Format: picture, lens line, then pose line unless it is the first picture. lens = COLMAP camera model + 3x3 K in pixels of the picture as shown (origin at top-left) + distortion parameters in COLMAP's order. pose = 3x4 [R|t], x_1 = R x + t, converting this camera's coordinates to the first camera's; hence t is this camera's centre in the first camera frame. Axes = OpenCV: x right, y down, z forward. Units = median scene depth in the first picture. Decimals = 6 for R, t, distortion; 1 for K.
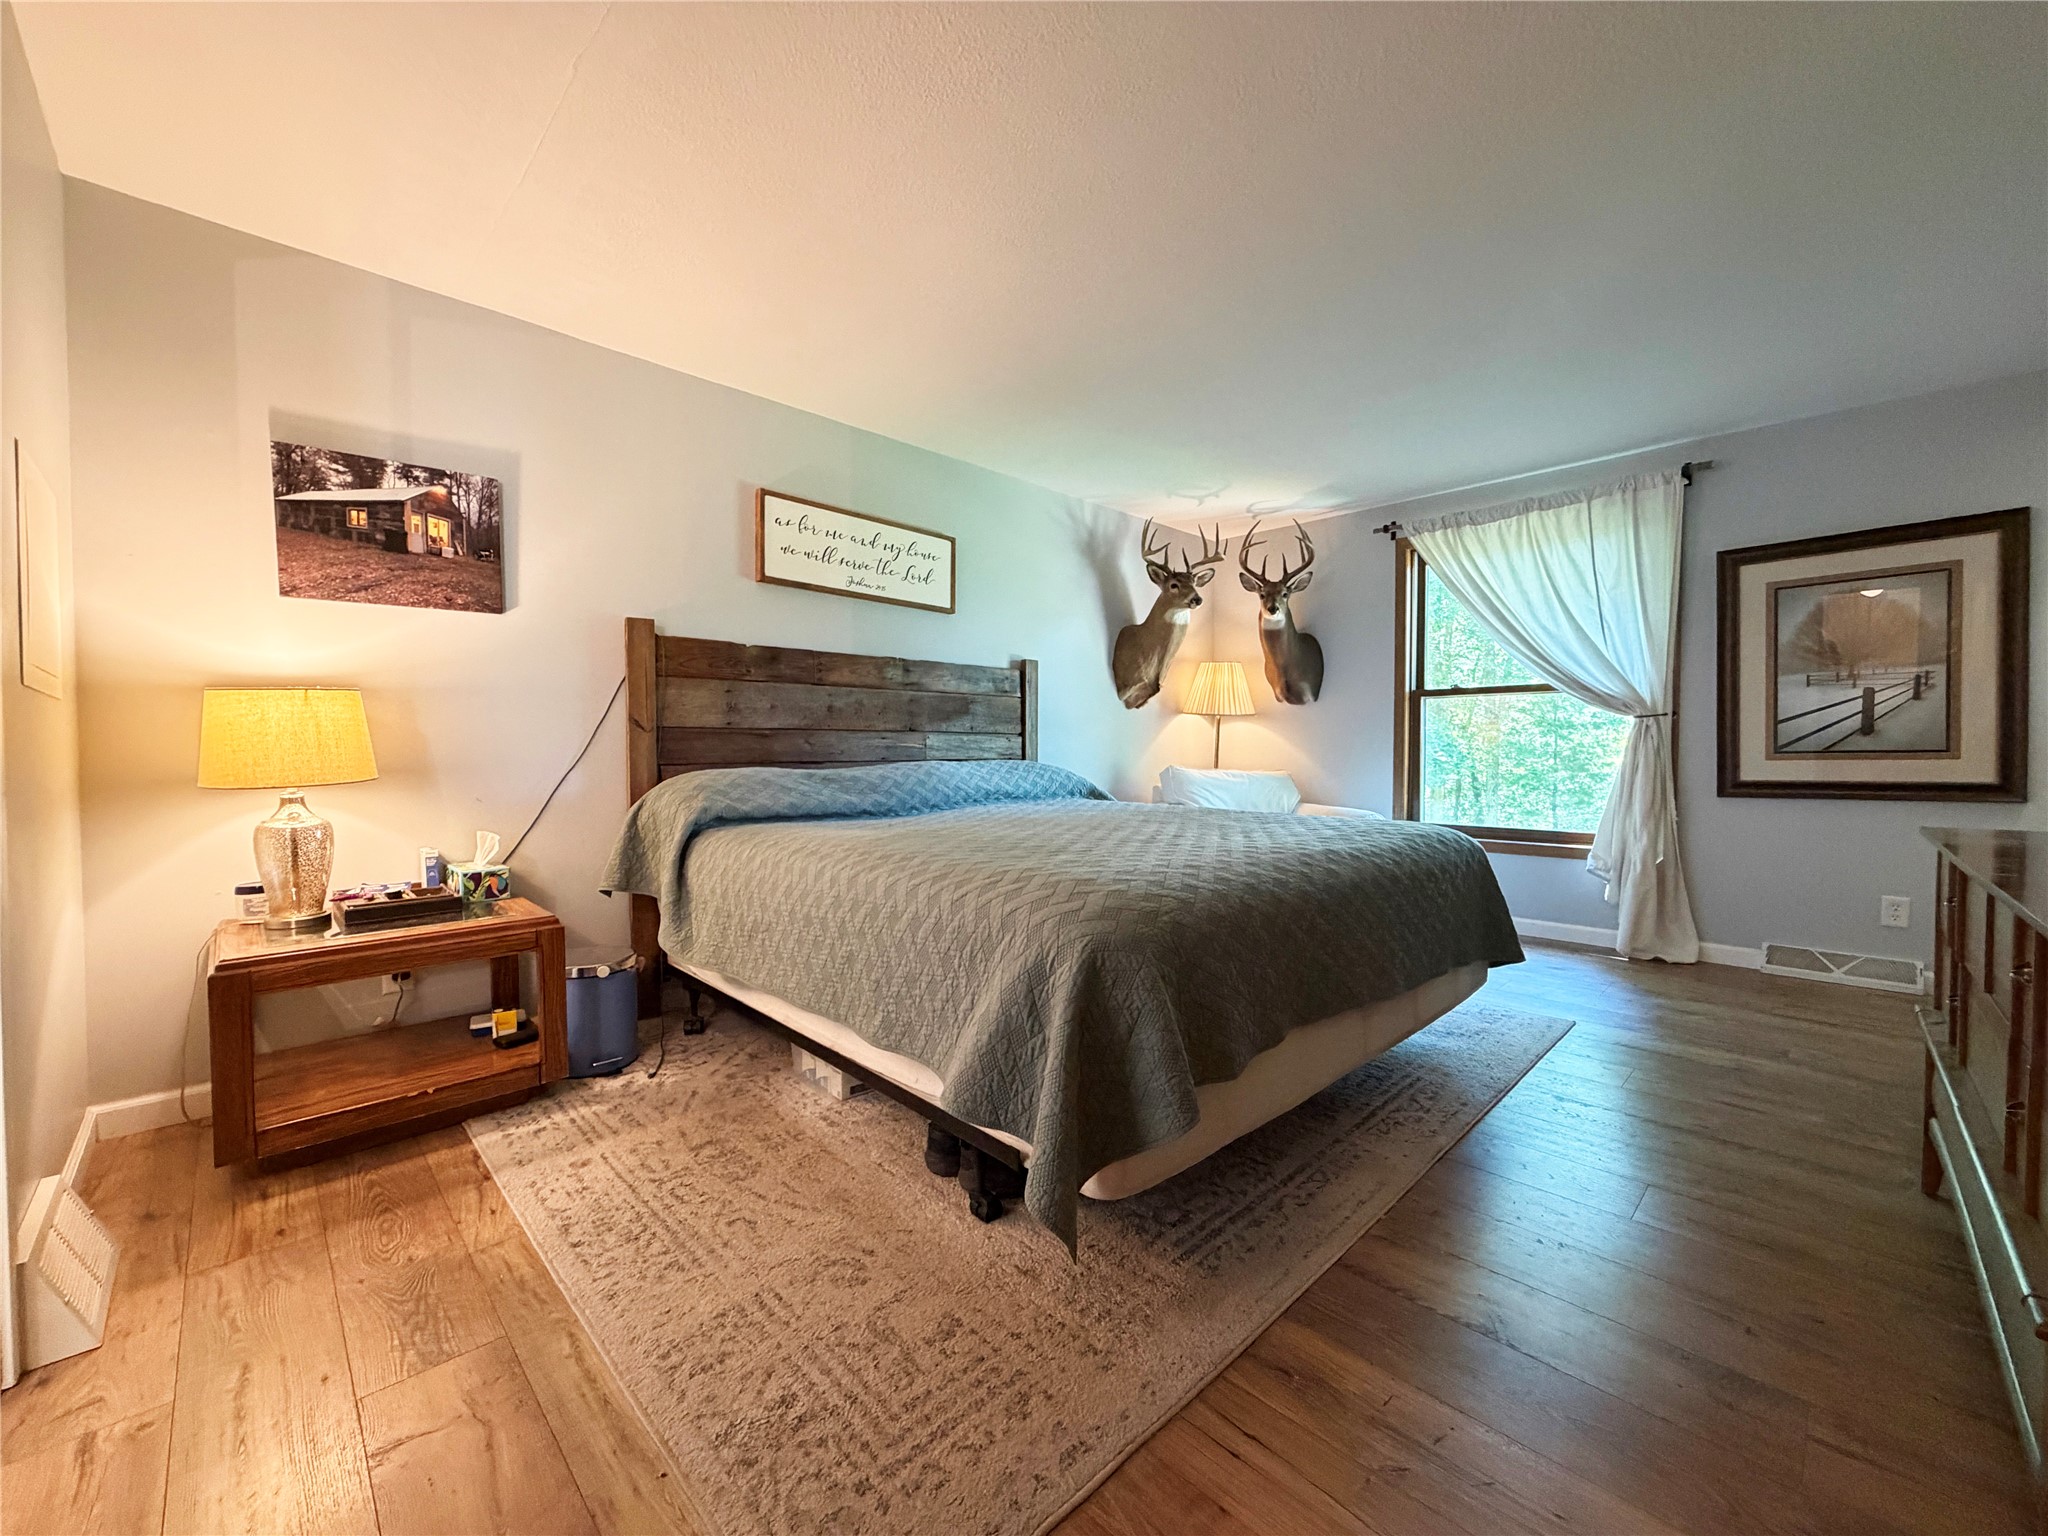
lens RADIAL K [[818.3, 0, 1021.4], [0, 818.3, 768.9], [0, 0, 1]] dist [-0.000479, 0.000025]
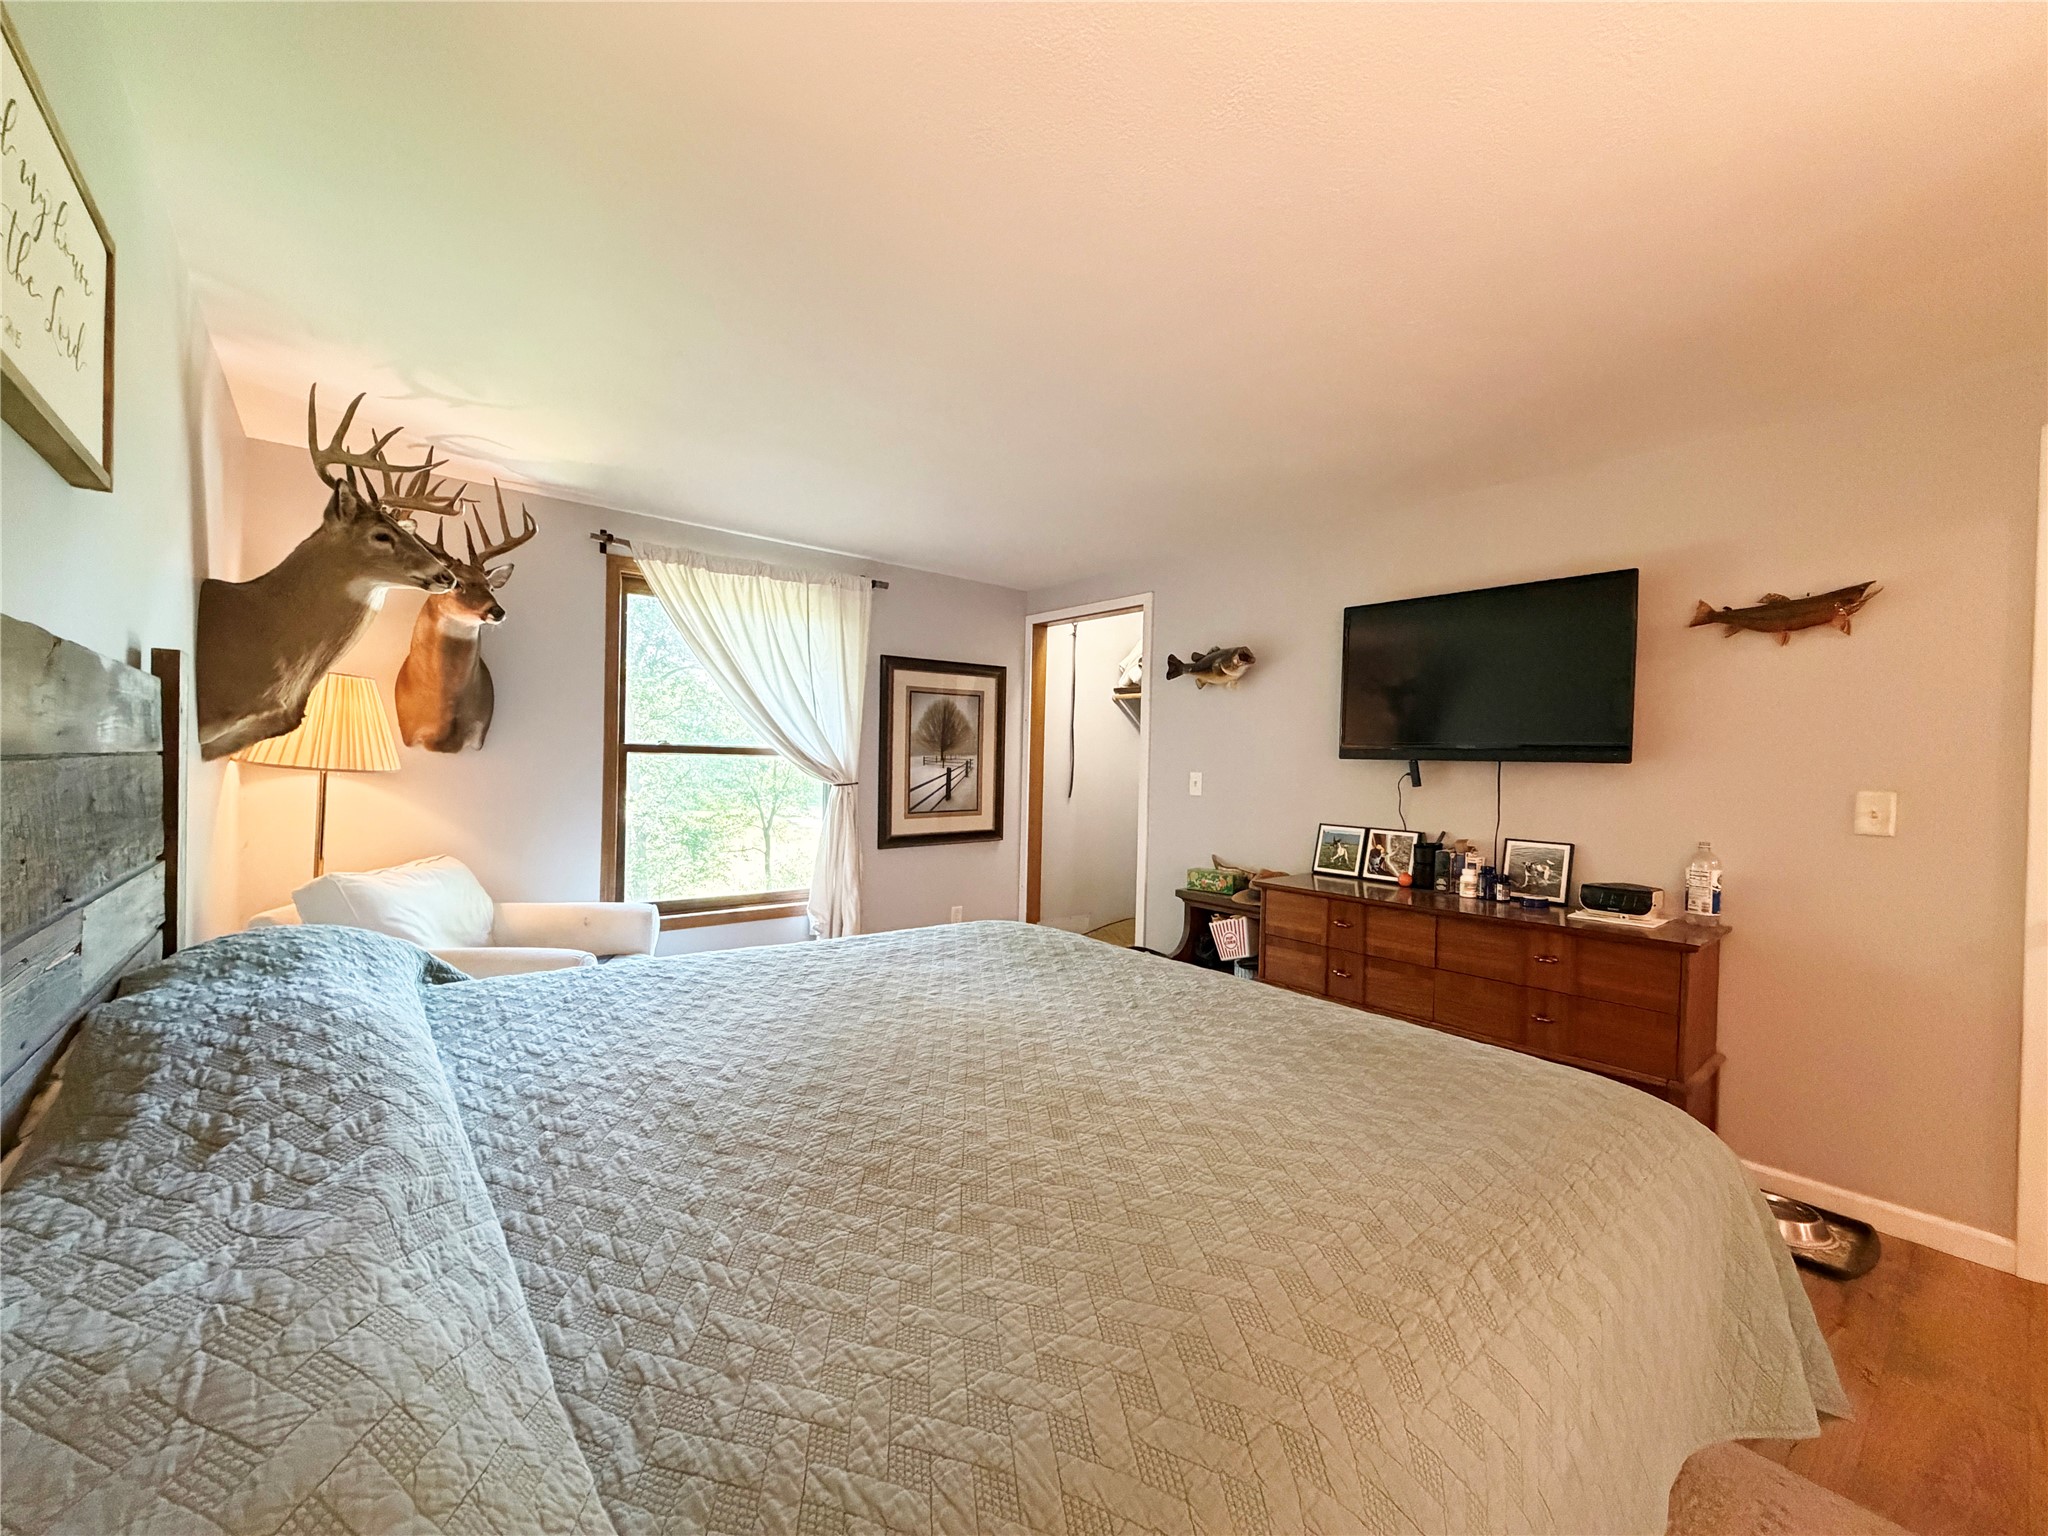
lens RADIAL K [[818.3, 0, 1021.4], [0, 818.3, 768.9], [0, 0, 1]] dist [-0.000479, 0.000025]
pose [[0.082955, -0.003025, 0.996549, -0.362713], [0.002346, 0.999993, 0.002840, -0.087246], [-0.996551, 0.002103, 0.082962, 0.642379]]
